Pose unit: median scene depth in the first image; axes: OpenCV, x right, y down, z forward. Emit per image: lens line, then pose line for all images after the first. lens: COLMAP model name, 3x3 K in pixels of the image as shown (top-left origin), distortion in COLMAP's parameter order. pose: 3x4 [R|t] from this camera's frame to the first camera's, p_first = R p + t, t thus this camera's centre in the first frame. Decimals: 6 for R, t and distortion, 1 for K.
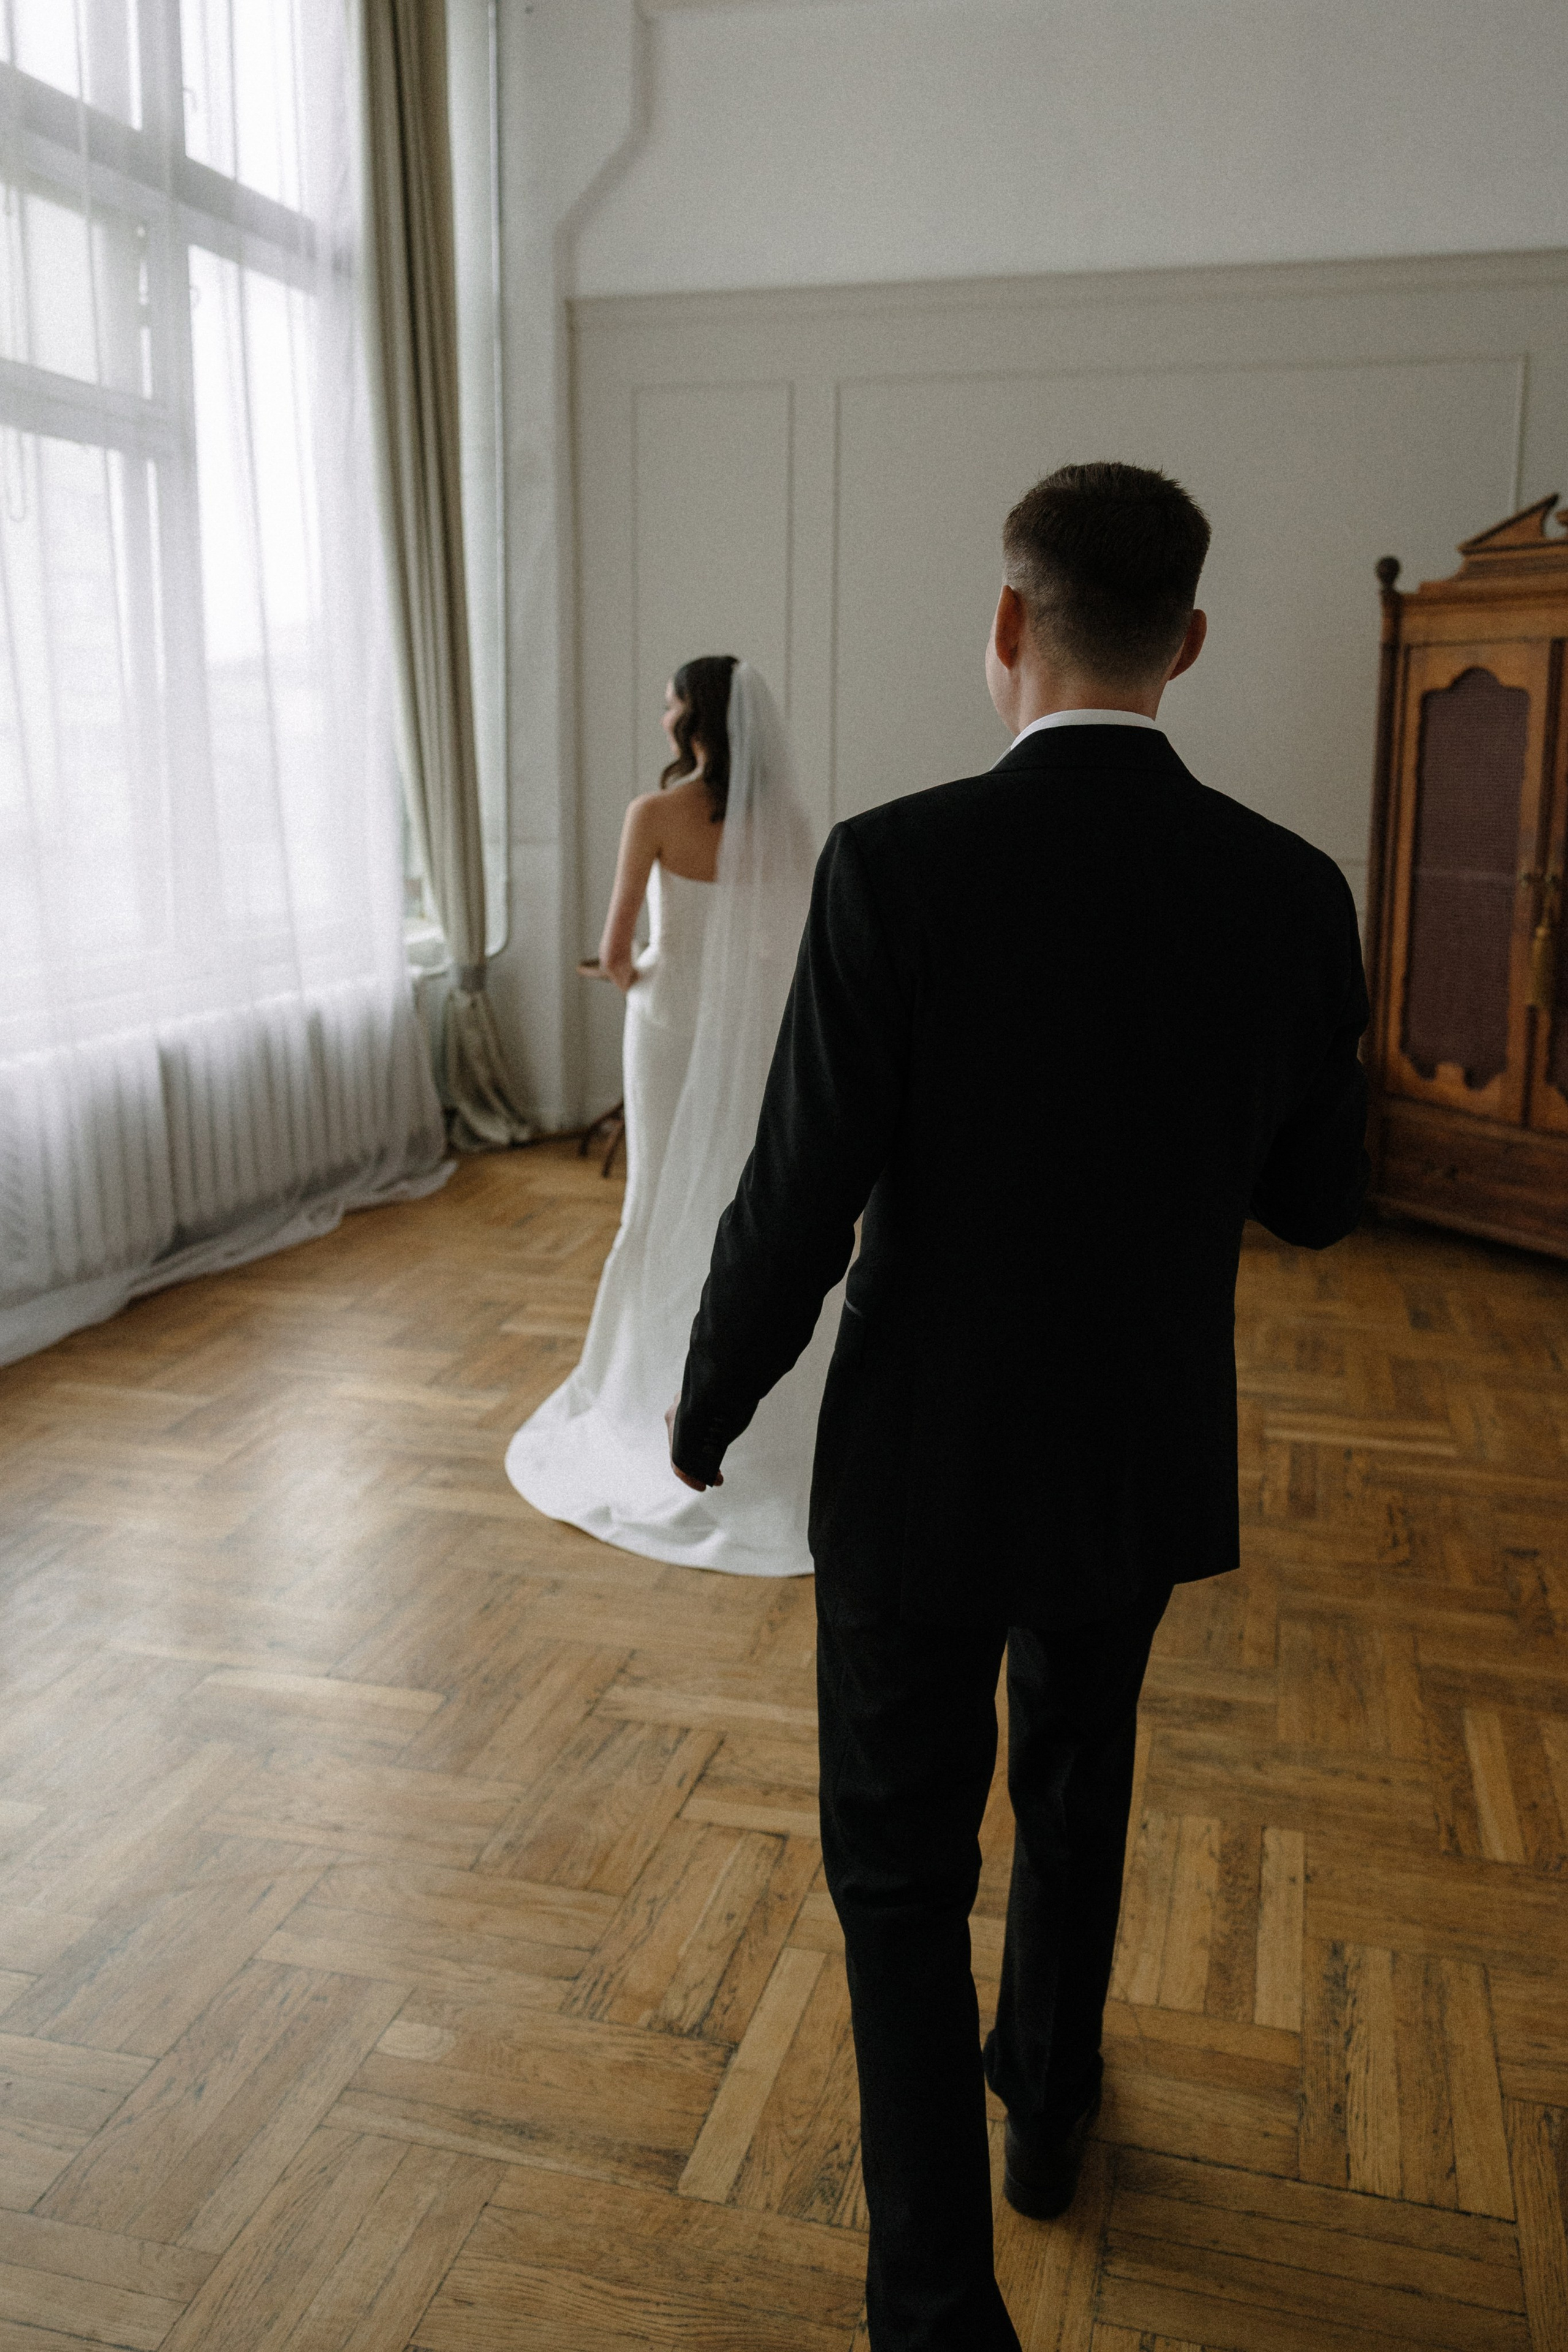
lens RADIAL K [[1820.2, 0, 894.0], [0, 1820.2, 1033.2], [0, 0, 1]] dist [0.001744, -0.003171]
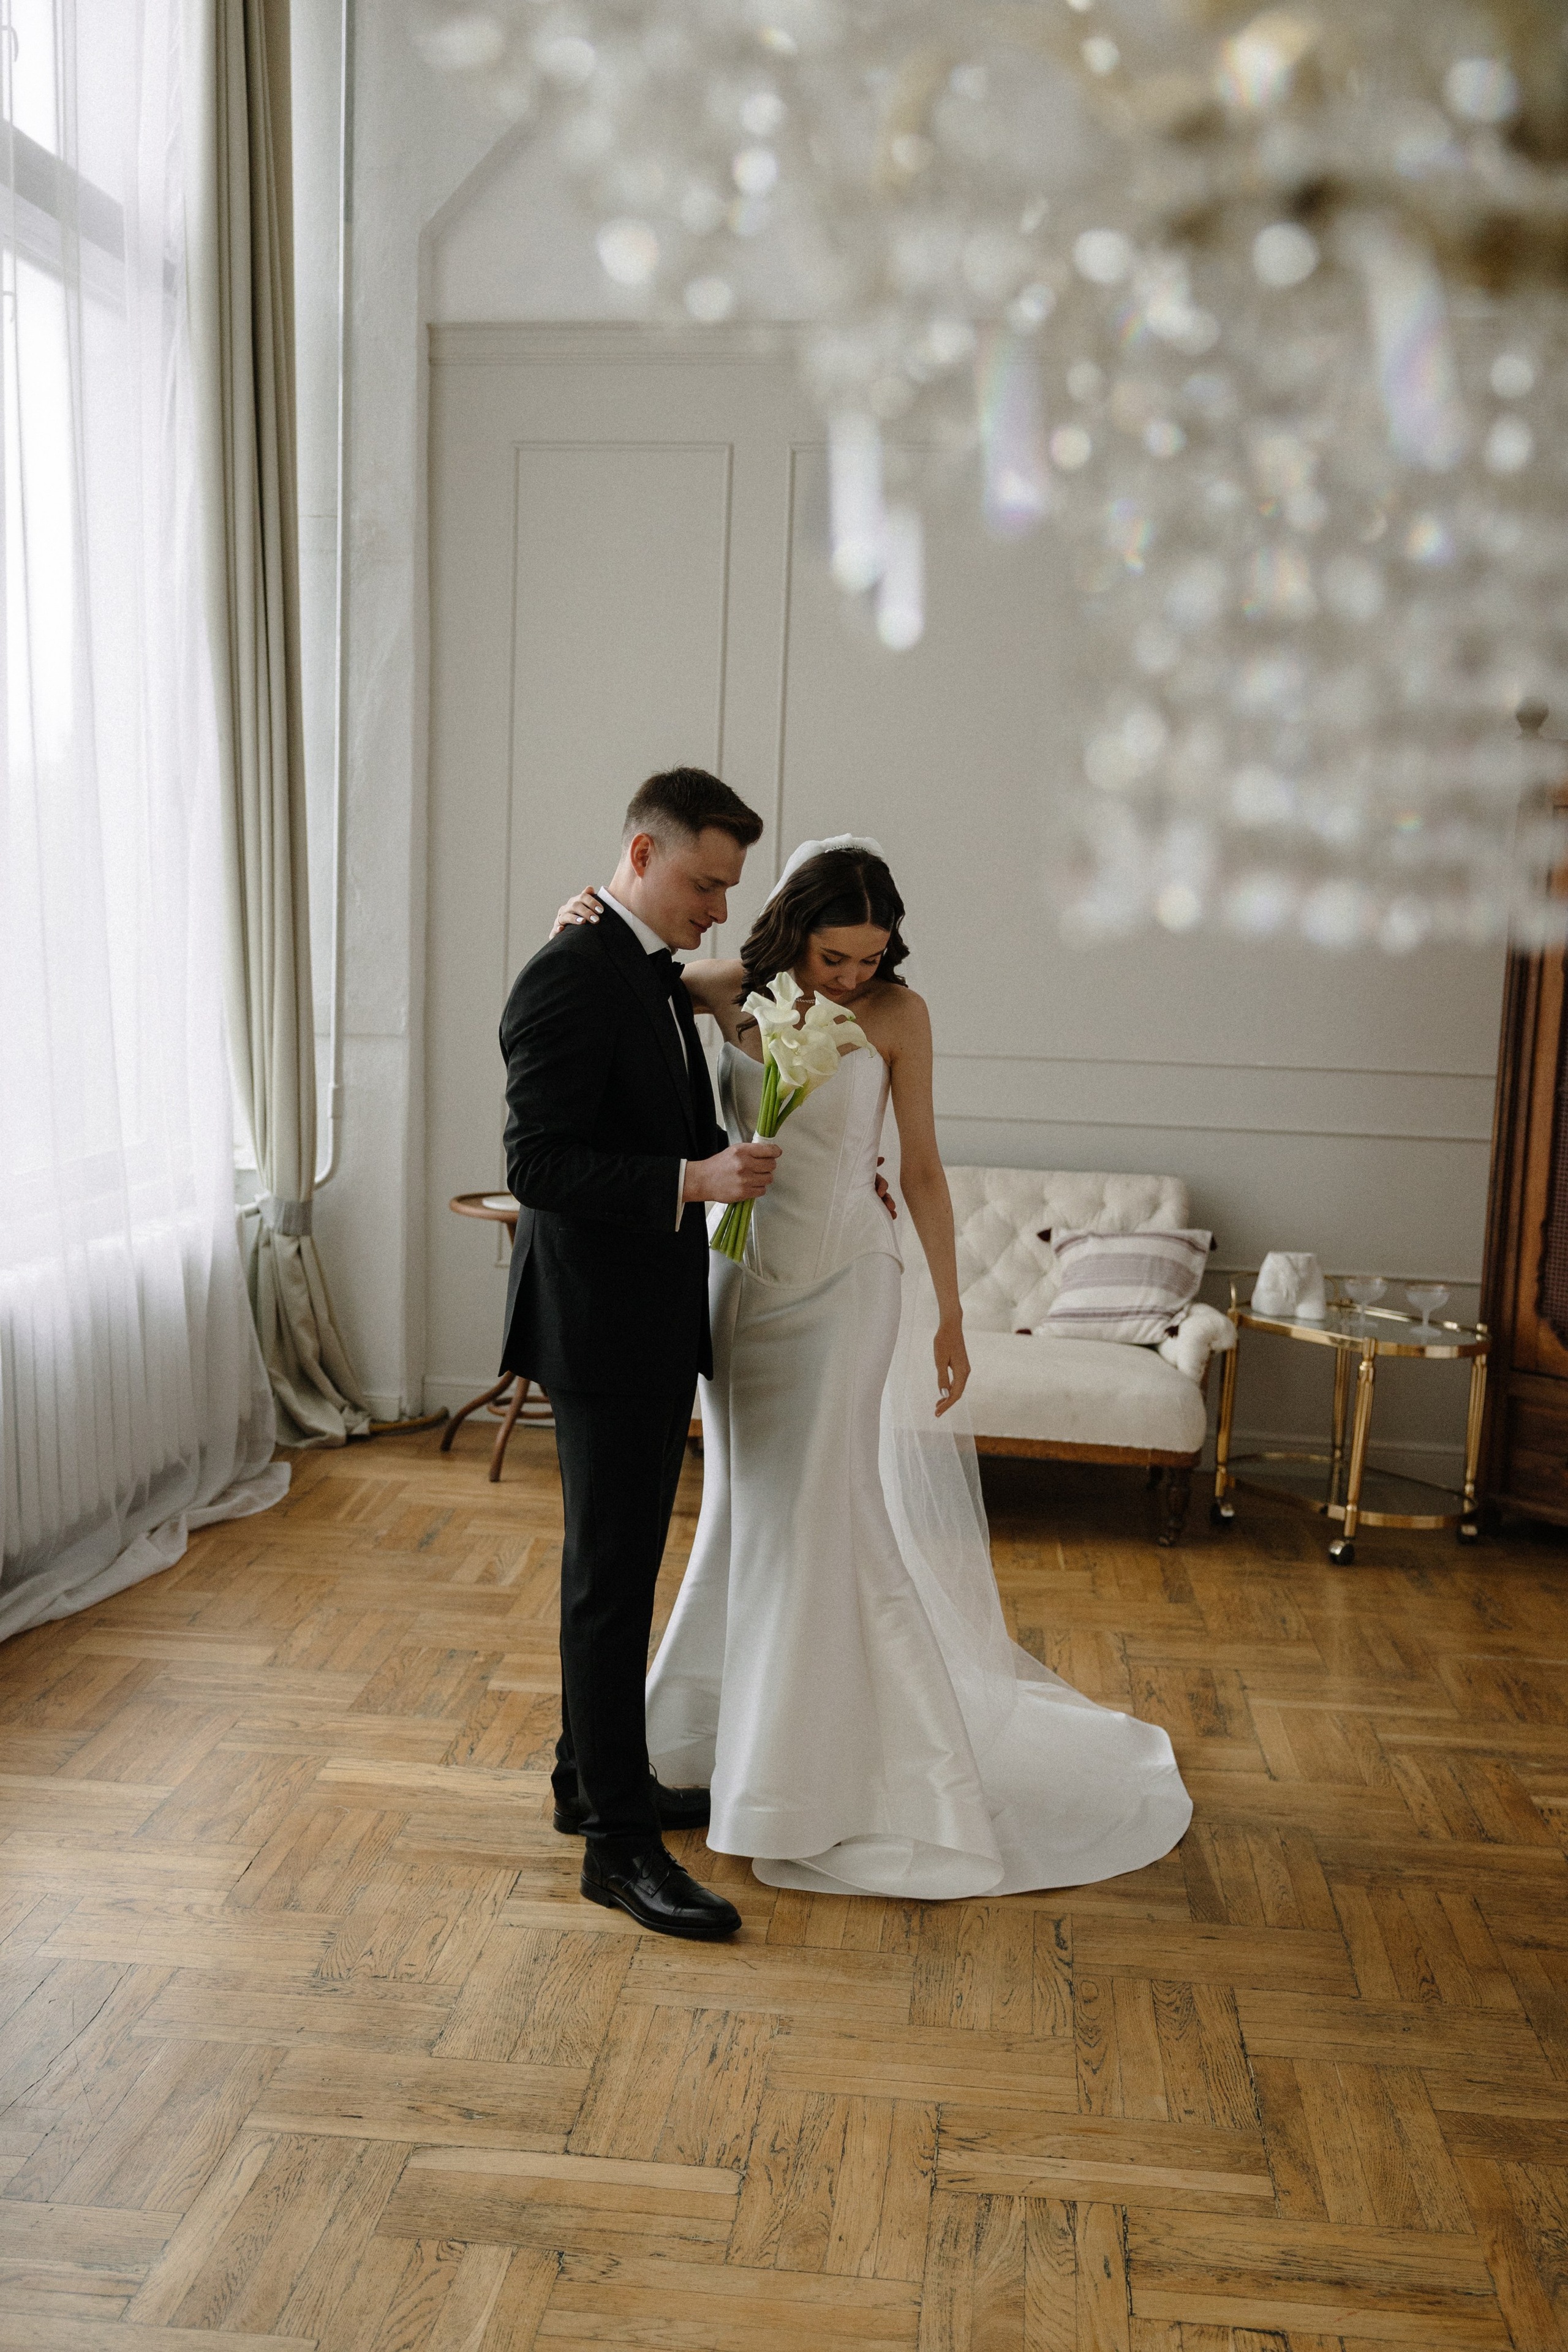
lens RADIAL K [[2392.6, 0, 773.7], [0, 2392.6, 1219.0], [0, 0, 1]] dist [0.015752, -0.013259]
pose [[0.993121, 0.003206, 0.117049, -0.190352], [-0.000268, 0.999685, -0.025113, -0.006198], [-0.117092, 0.024909, 0.992809, -0.006195]]
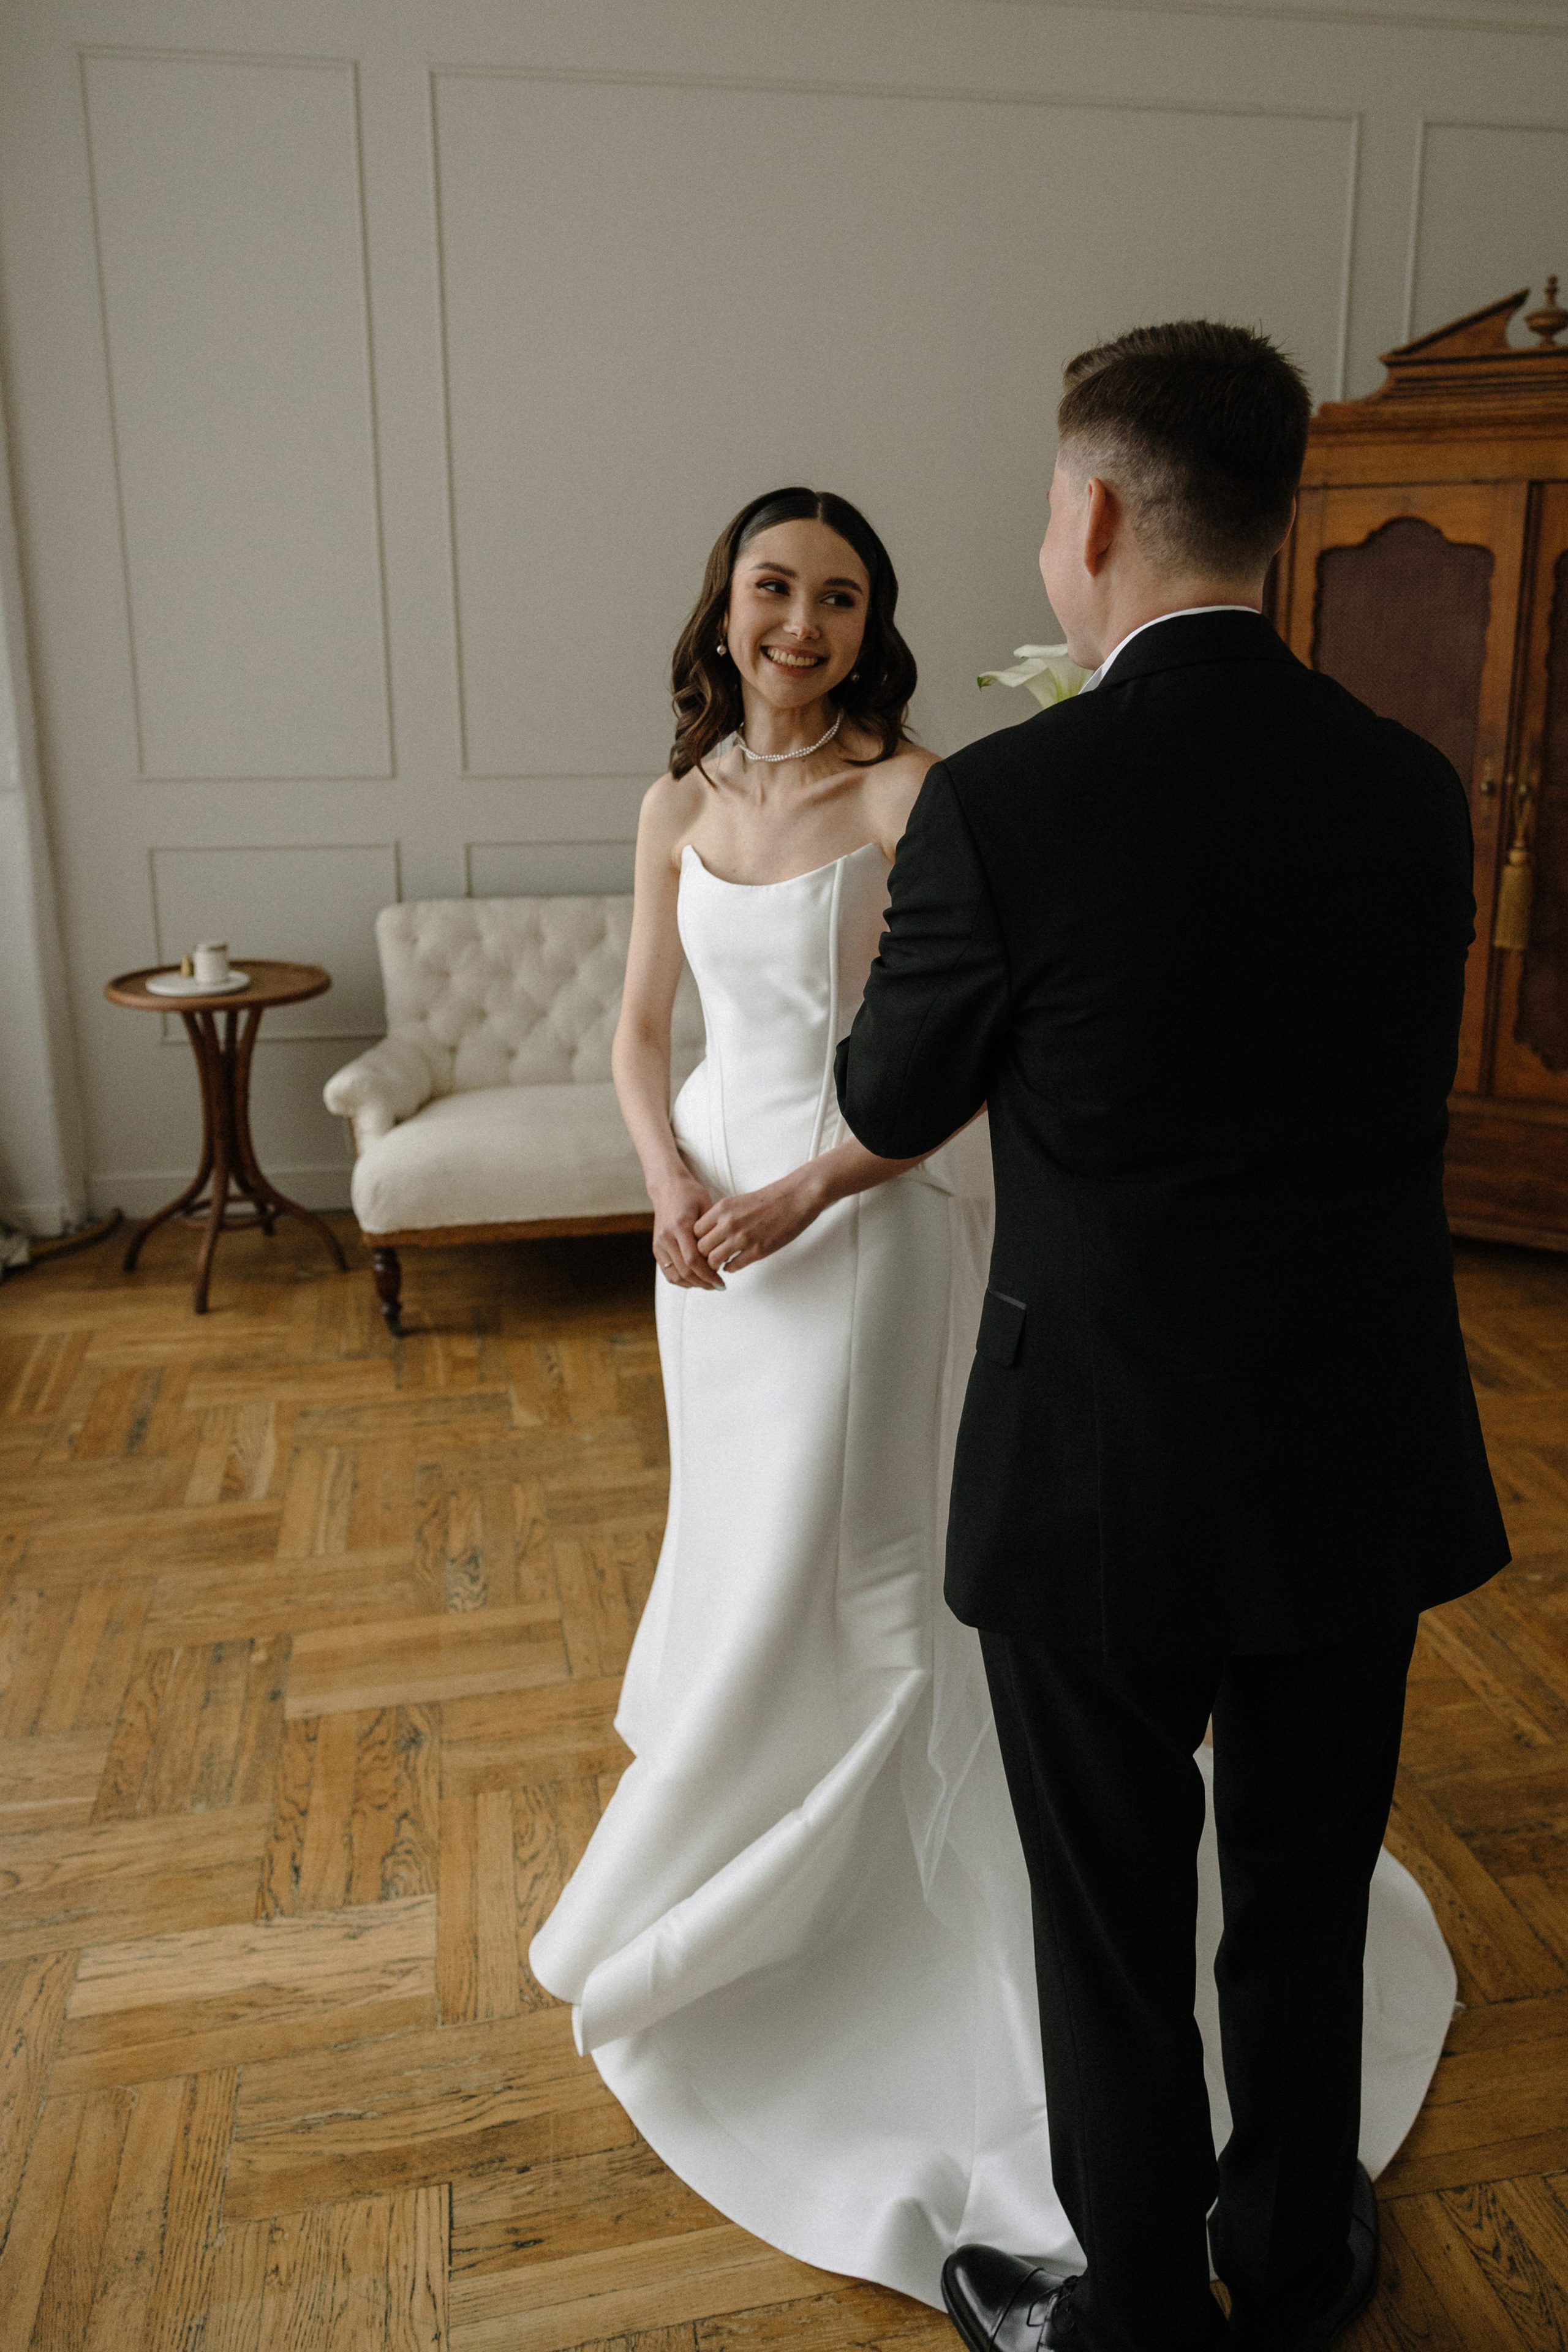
lens RADIAL K [[1820.2, 0, 894.0], [0, 1820.2, 1033.2], [0, 0, 1]] dist [0.001744, -0.003171]
pose [[0.908758, -0.107271, 0.403302, -0.220314], [0.075388, 0.992698, 0.094169, -0.073488], [-0.410458, -0.055173, 0.910209, 0.377437]]
